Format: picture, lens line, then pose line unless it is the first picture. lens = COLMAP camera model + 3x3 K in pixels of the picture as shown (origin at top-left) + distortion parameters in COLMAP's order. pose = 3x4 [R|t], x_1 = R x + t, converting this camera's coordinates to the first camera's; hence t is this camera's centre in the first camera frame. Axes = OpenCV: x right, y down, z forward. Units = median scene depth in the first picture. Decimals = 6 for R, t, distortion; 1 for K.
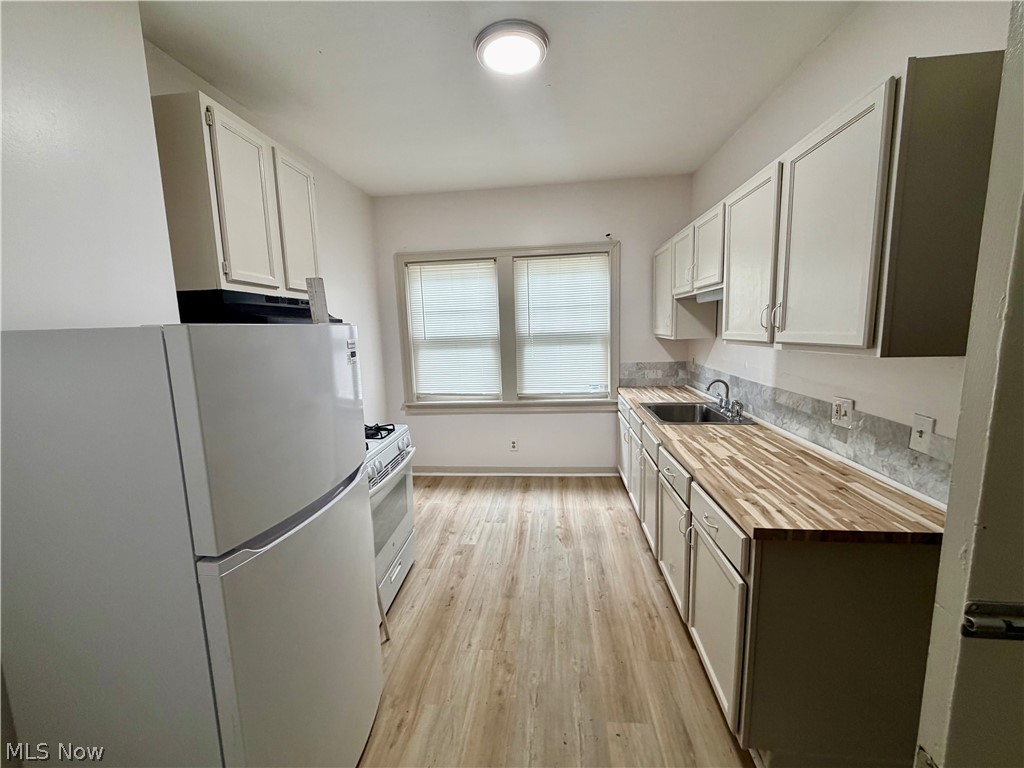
lens RADIAL K [[409.8, 0, 508.3], [0, 409.8, 383.5], [0, 0, 1]] dist [-0.001188, 0.000467]
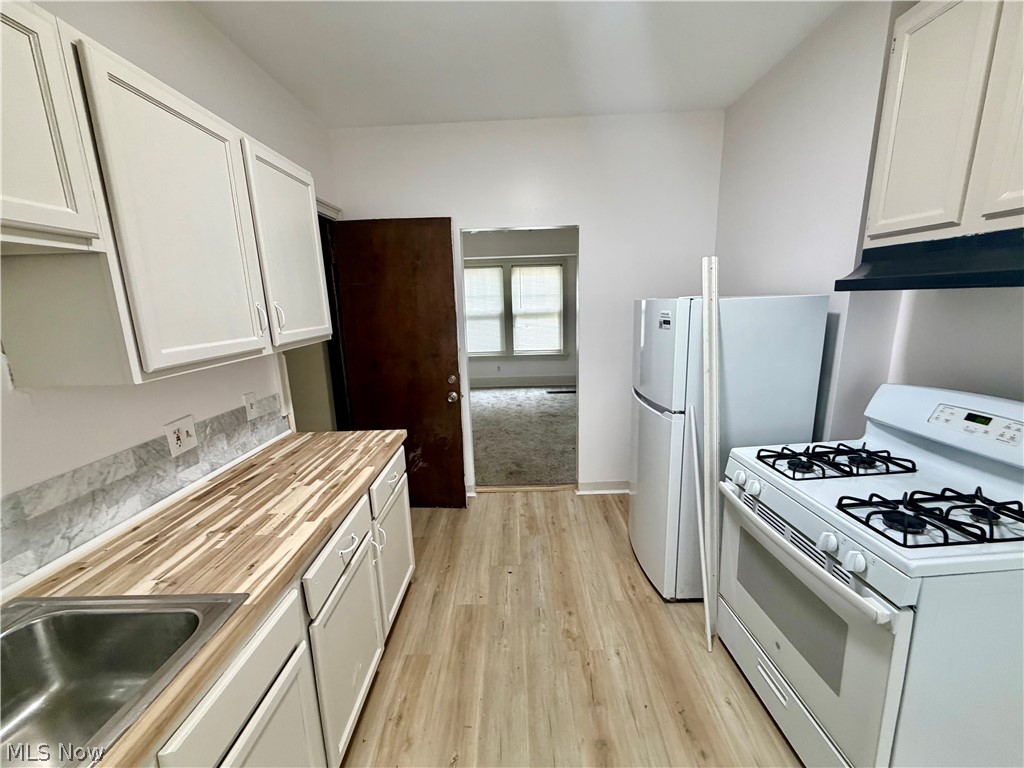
lens RADIAL K [[409.8, 0, 509.7], [0, 409.8, 384.7], [0, 0, 1]] dist [-0.001188, 0.000467]
pose [[-0.993069, 0.081878, -0.084317, 0.191585], [0.049355, 0.941607, 0.333077, -0.274534], [0.106665, 0.326607, -0.939122, 1.793053]]
